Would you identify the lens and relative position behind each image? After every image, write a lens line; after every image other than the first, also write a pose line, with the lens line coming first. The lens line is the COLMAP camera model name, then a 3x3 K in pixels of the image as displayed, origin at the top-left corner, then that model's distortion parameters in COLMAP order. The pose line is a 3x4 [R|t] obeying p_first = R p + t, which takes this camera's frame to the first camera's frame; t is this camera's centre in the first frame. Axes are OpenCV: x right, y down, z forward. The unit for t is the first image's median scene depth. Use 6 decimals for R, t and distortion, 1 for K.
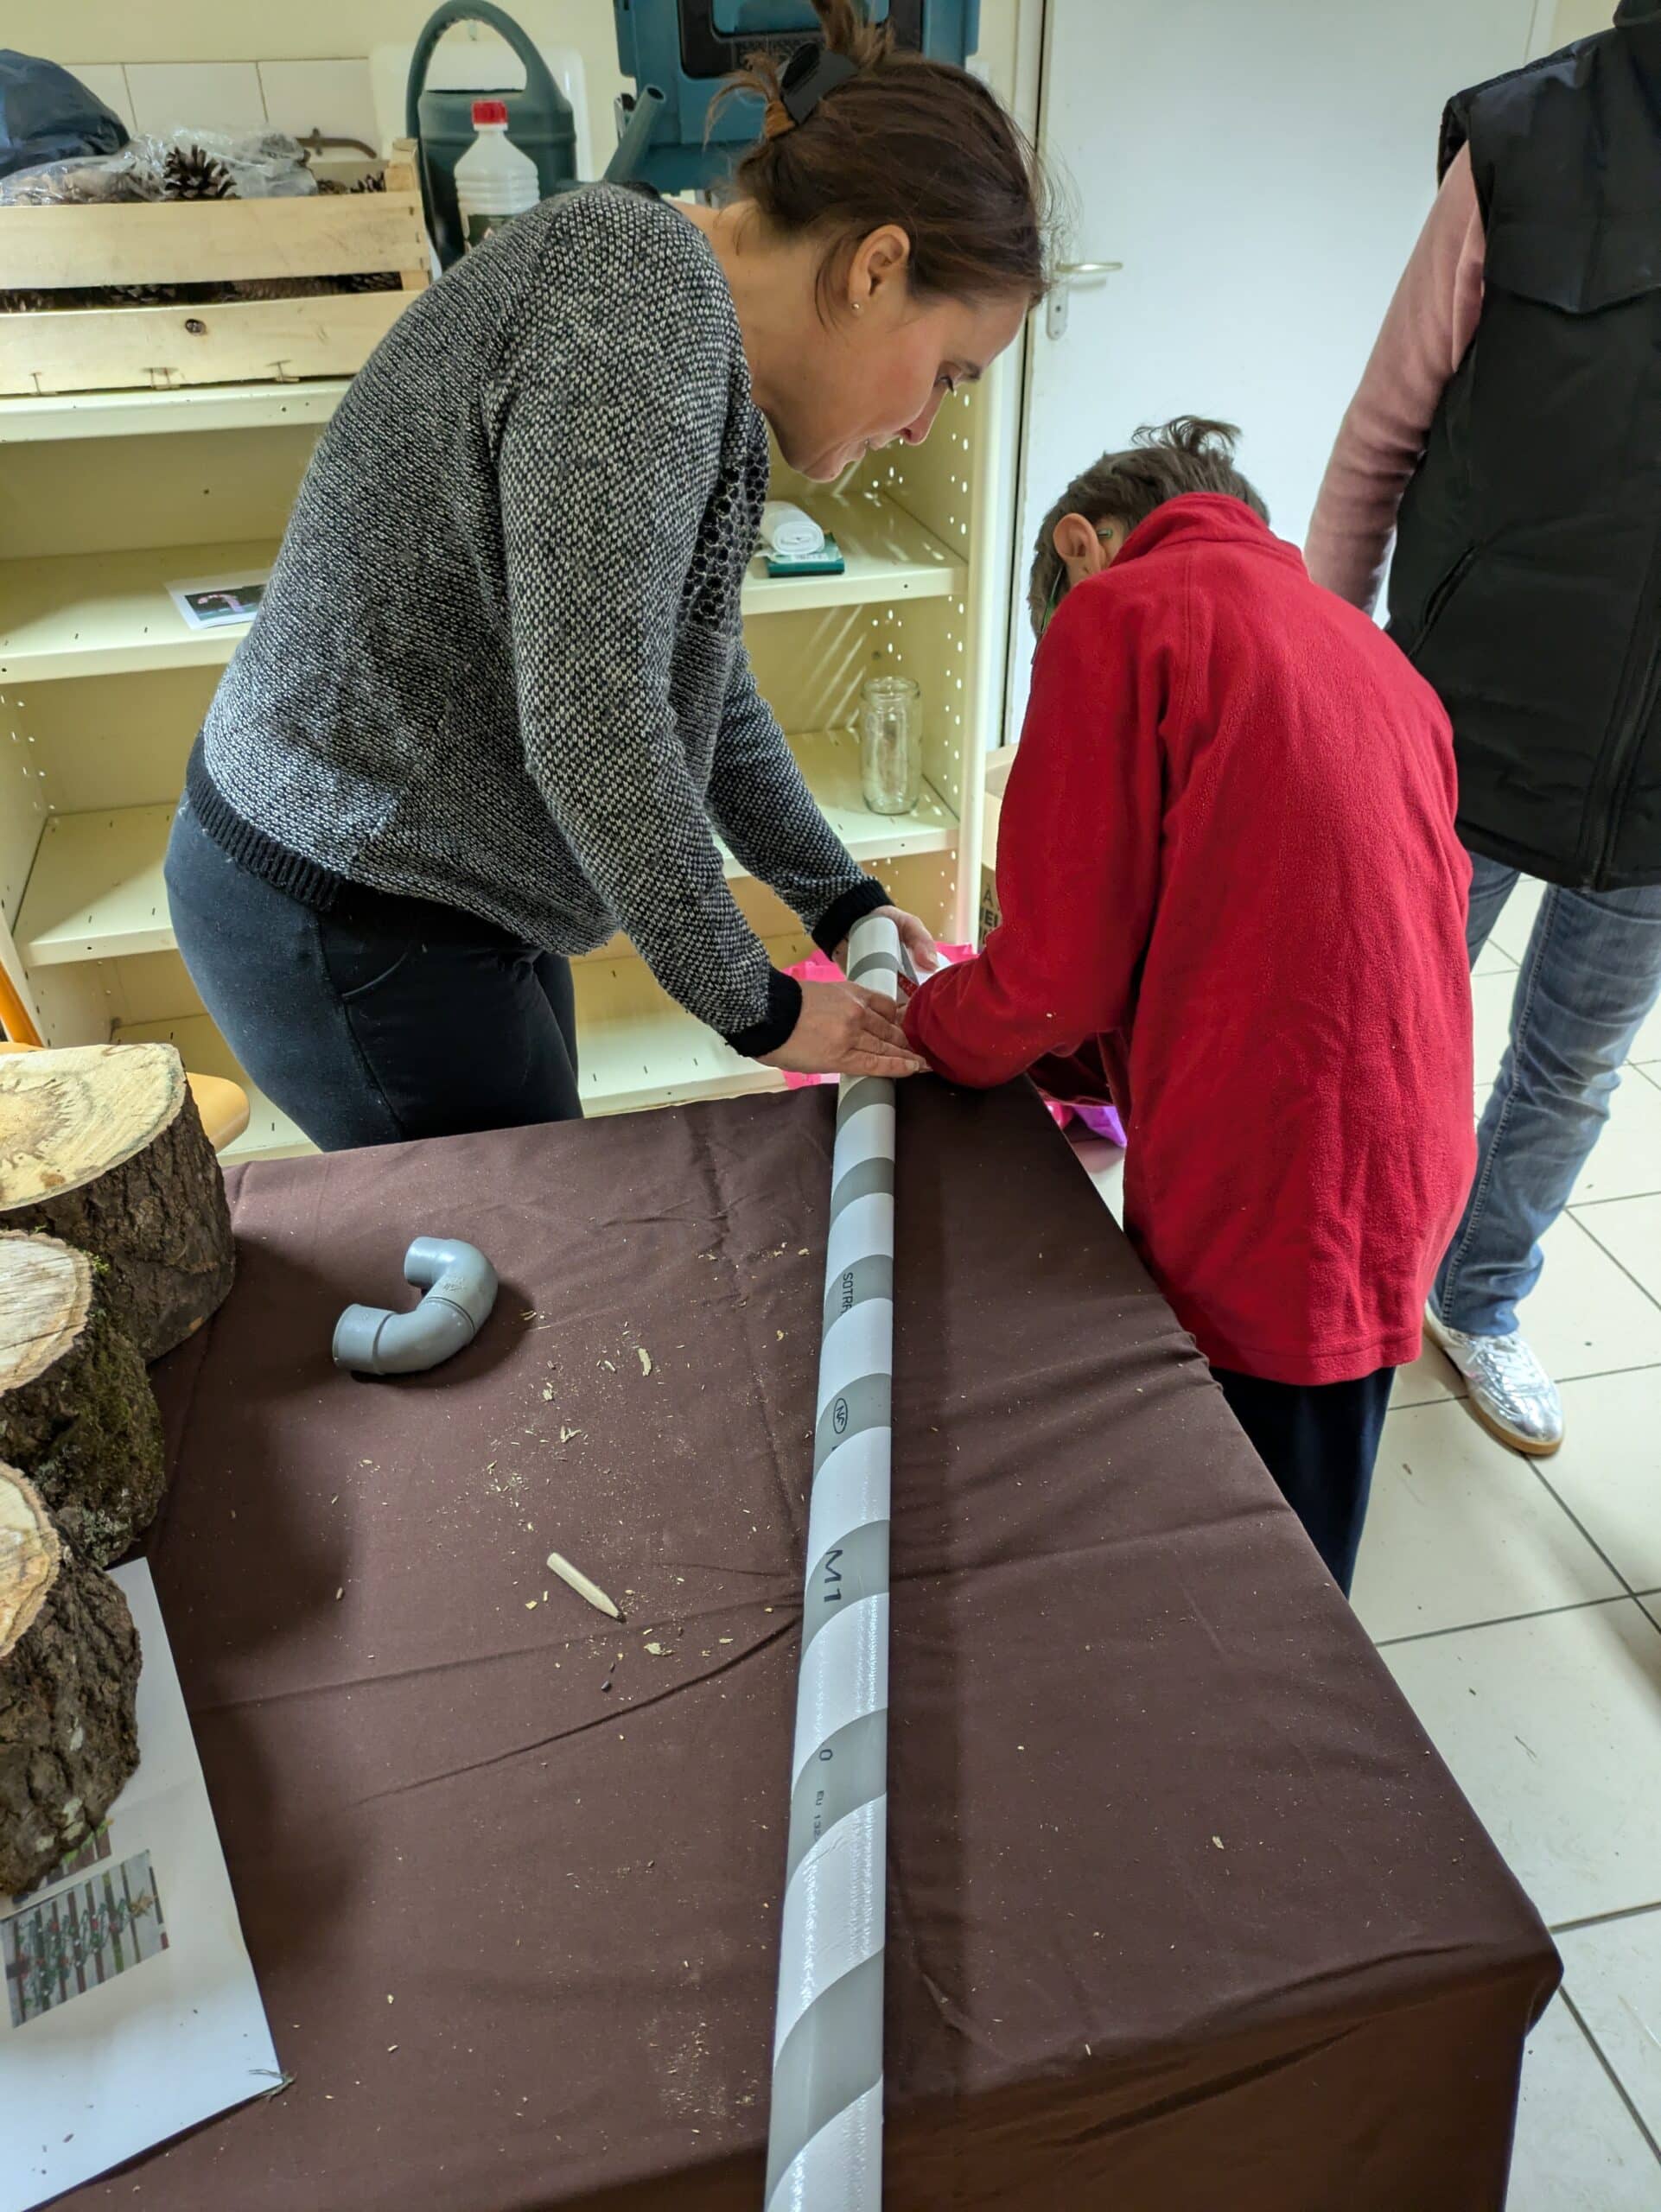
lens RADIAL K [[1621.9, 0, 826.9], [0, 1621.9, 1103.8], [0, 0, 1]] dist [0.028398, -0.010681]
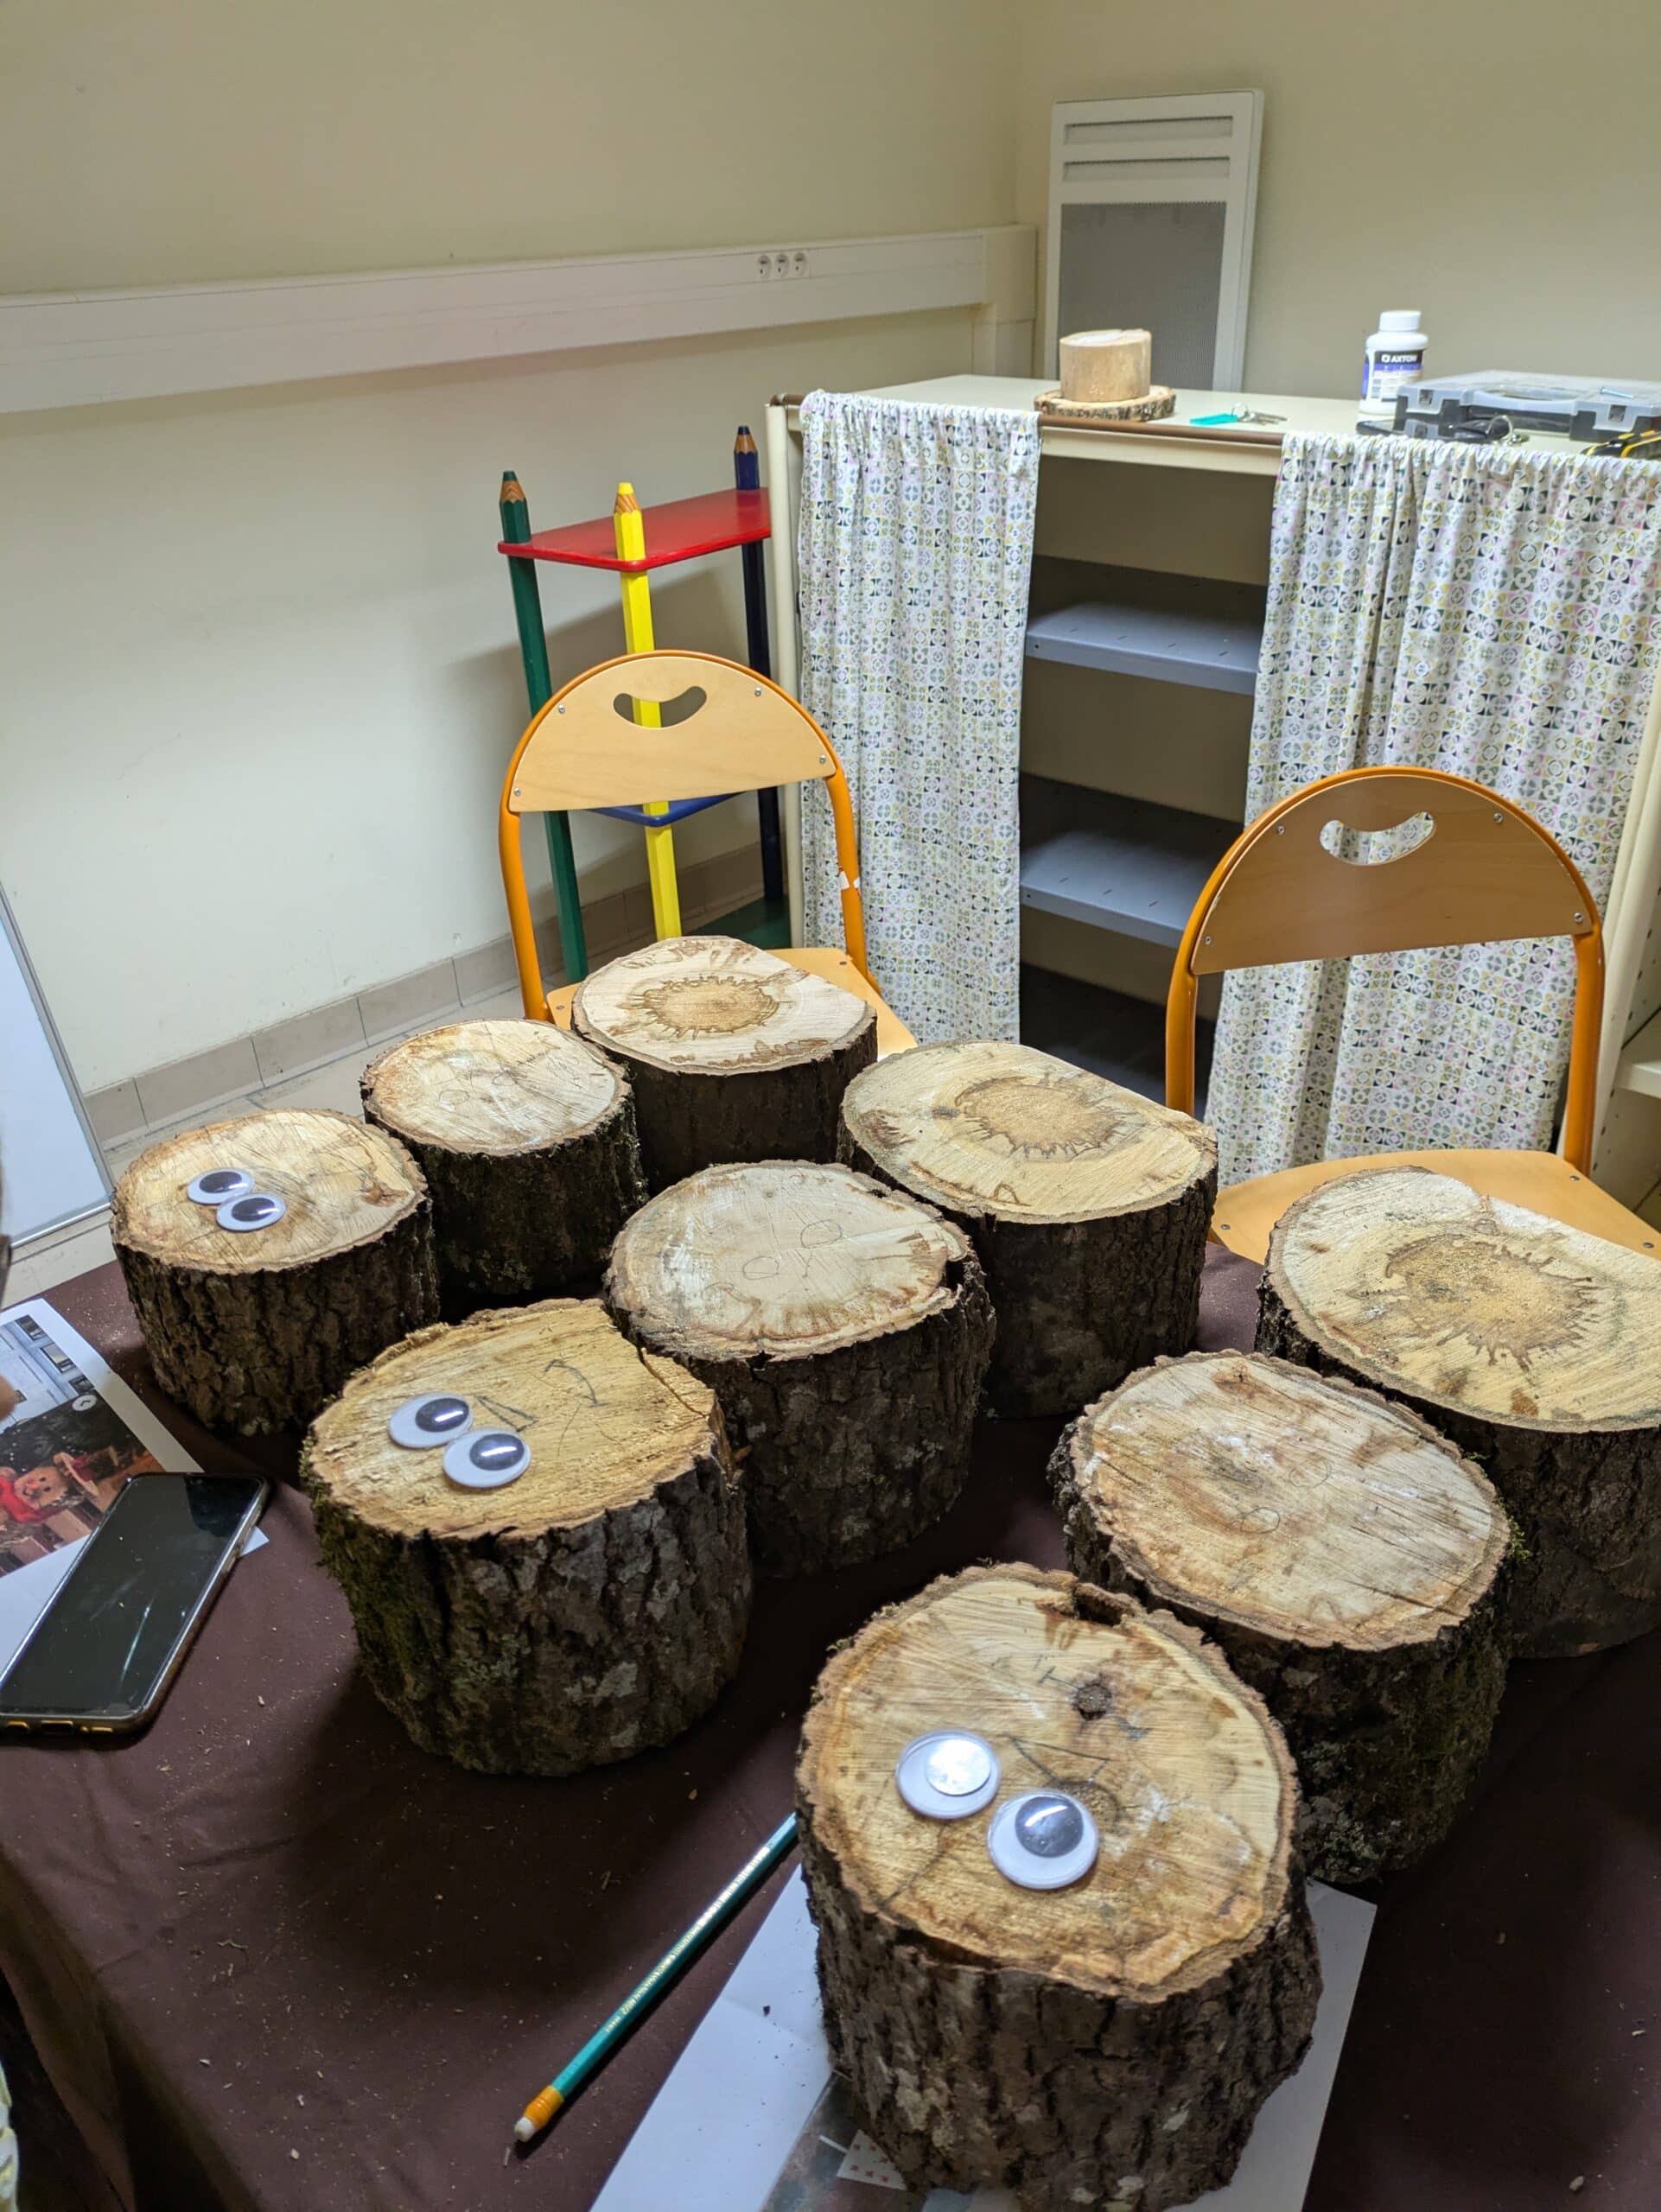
lens RADIAL K [[1621.9, 0, 830.4], [0, 1621.9, 1103.0], [0, 0, 1]] dist [0.028398, -0.010681]
pose [[0.543861, 0.406518, -0.734137, -0.150455], [-0.448006, 0.880384, 0.155610, -0.058194], [0.709581, 0.244268, 0.660930, 0.226522]]
